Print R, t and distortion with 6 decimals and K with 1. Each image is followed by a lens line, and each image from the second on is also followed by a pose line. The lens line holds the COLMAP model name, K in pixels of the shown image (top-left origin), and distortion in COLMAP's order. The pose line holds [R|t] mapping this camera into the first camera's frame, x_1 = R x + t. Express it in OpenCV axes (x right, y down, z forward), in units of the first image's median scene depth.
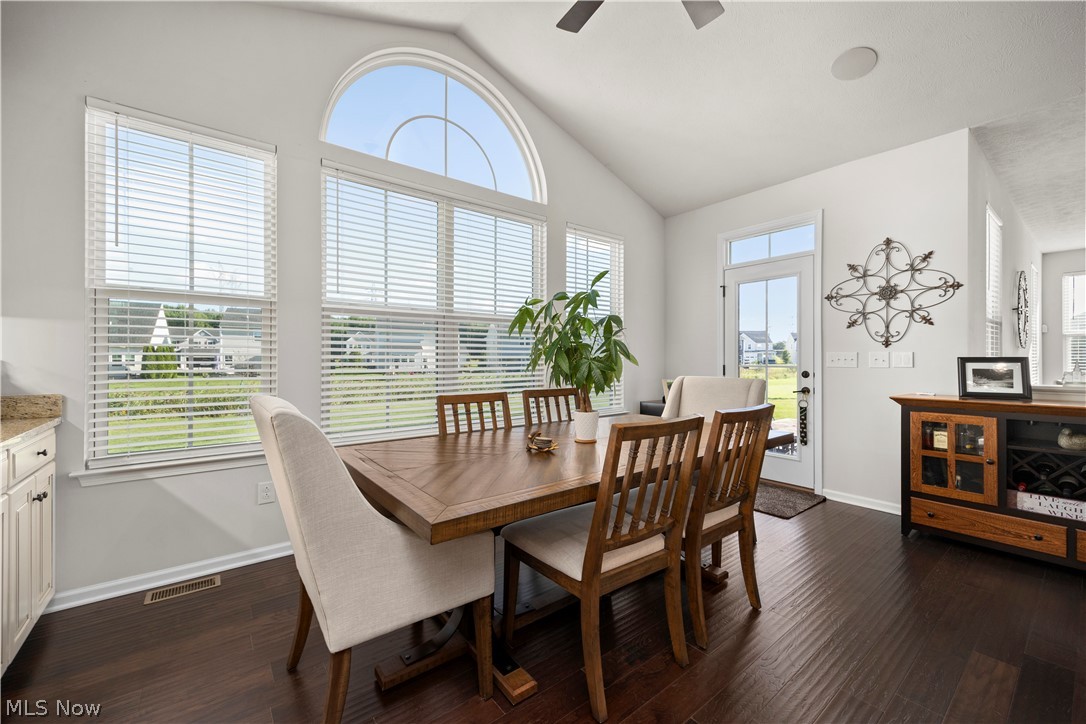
lens RADIAL K [[433.7, 0, 540.1], [0, 433.7, 360.5], [0, 0, 1]] dist [0.017208, 0.000603]
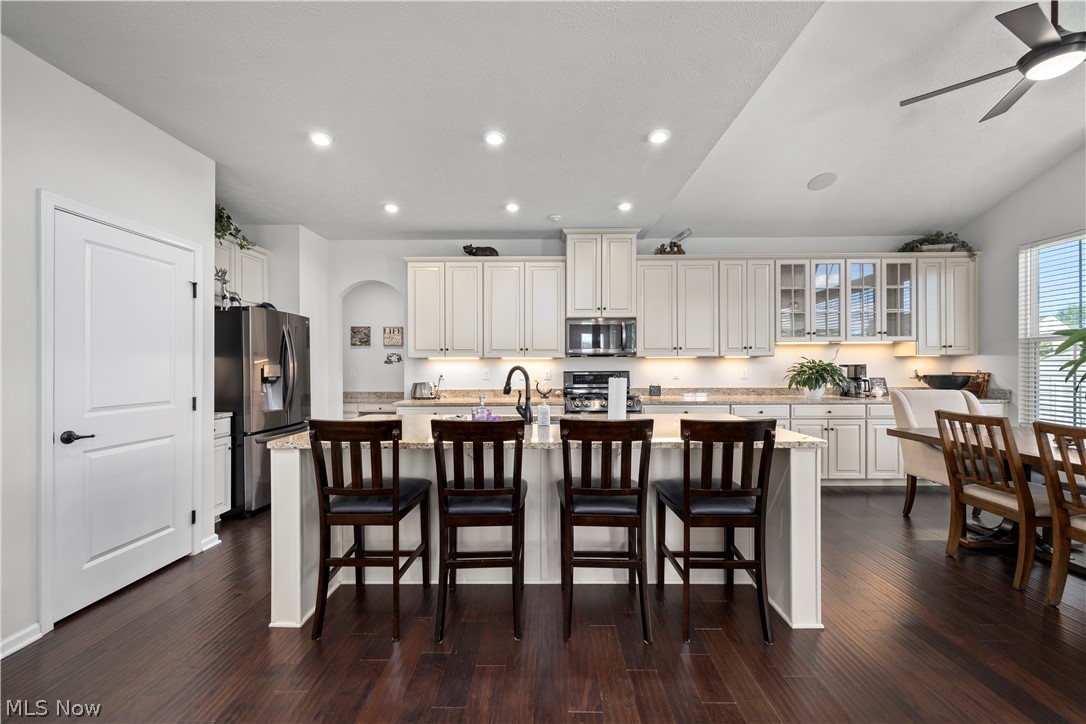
lens RADIAL K [[433.7, 0, 546.9], [0, 433.7, 365.3], [0, 0, 1]] dist [0.017208, 0.000603]
pose [[-0.623438, 0.005903, -0.781850, 1.536595], [0.003334, 0.999982, 0.004891, -0.046028], [0.781865, 0.000443, -0.623447, 0.421725]]
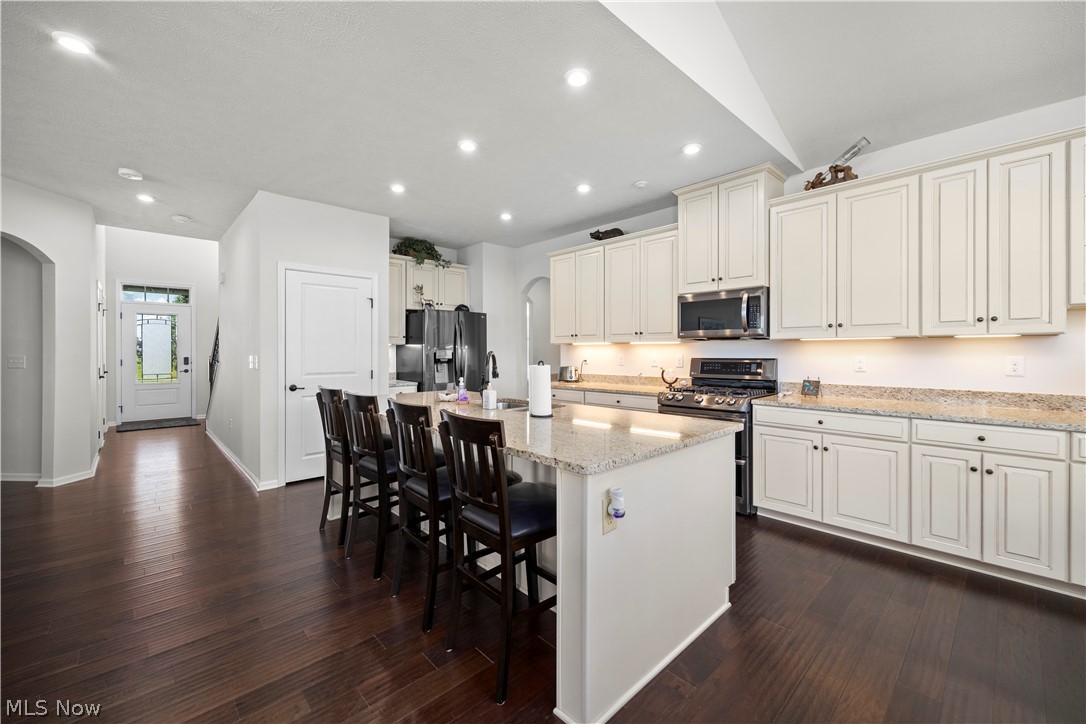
lens RADIAL K [[433.7, 0, 542.2], [0, 433.7, 352.0], [0, 0, 1]] dist [0.017208, 0.000603]
pose [[-0.995397, 0.005412, -0.095686, 0.728287], [0.004804, 0.999967, 0.006580, -0.045007], [0.095718, 0.006090, -0.995390, 0.829204]]
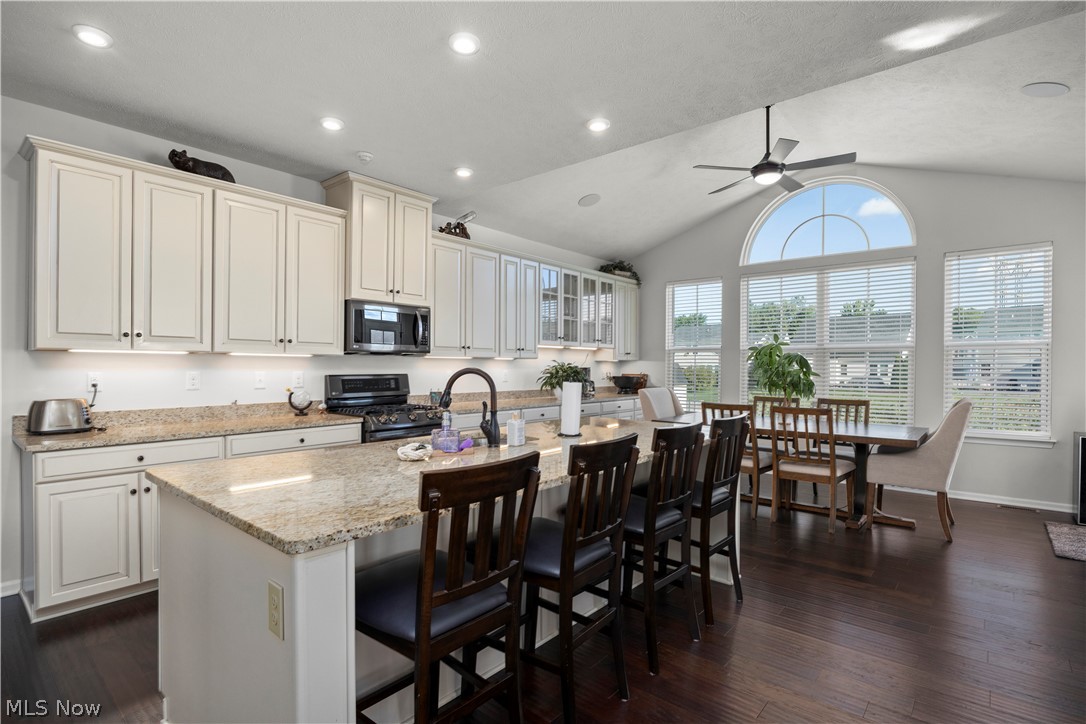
lens RADIAL K [[528.6, 0, 535.7], [0, 528.6, 369.0], [0, 0, 1]] dist [-0.012491, 0.000757]
pose [[0.185935, 0.006474, -0.982541, 1.686075], [-0.006461, 0.999965, 0.005366, -0.041102], [0.982541, 0.005351, 0.185970, -0.364194]]
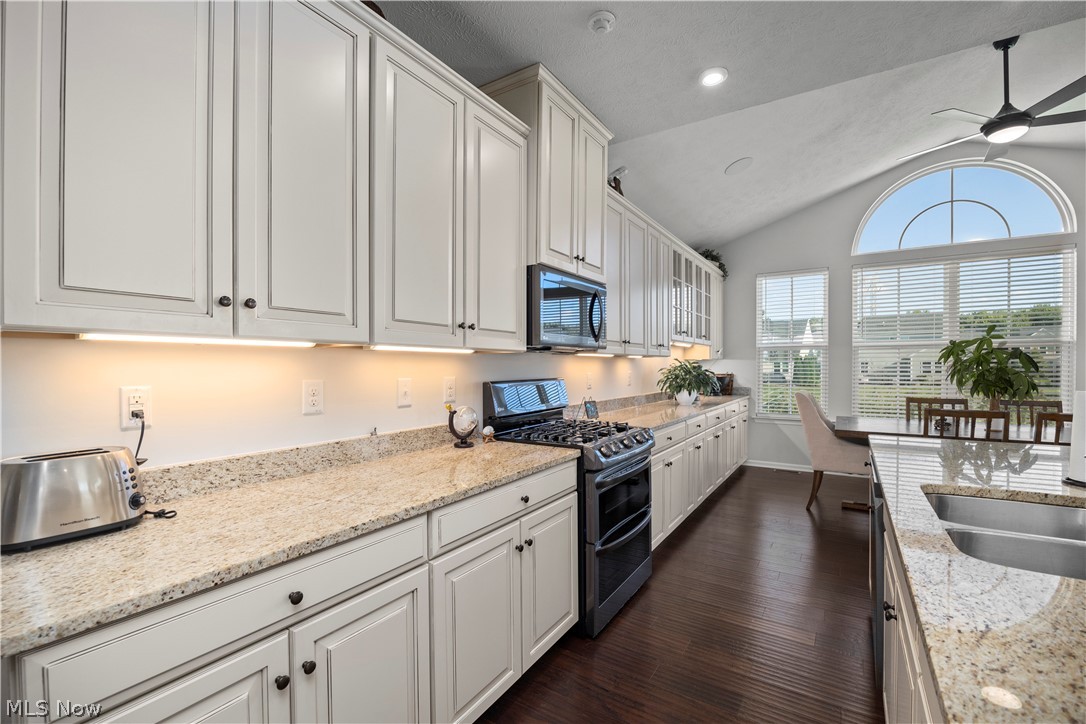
lens RADIAL K [[465.7, 0, 533.7], [0, 465.7, 369.0], [0, 0, 1]] dist [-0.017711, 0.000617]
pose [[0.313251, 0.005330, -0.949656, 0.923249], [0.001384, 0.999981, 0.006069, -0.040299], [0.949669, -0.003215, 0.313237, -0.879389]]
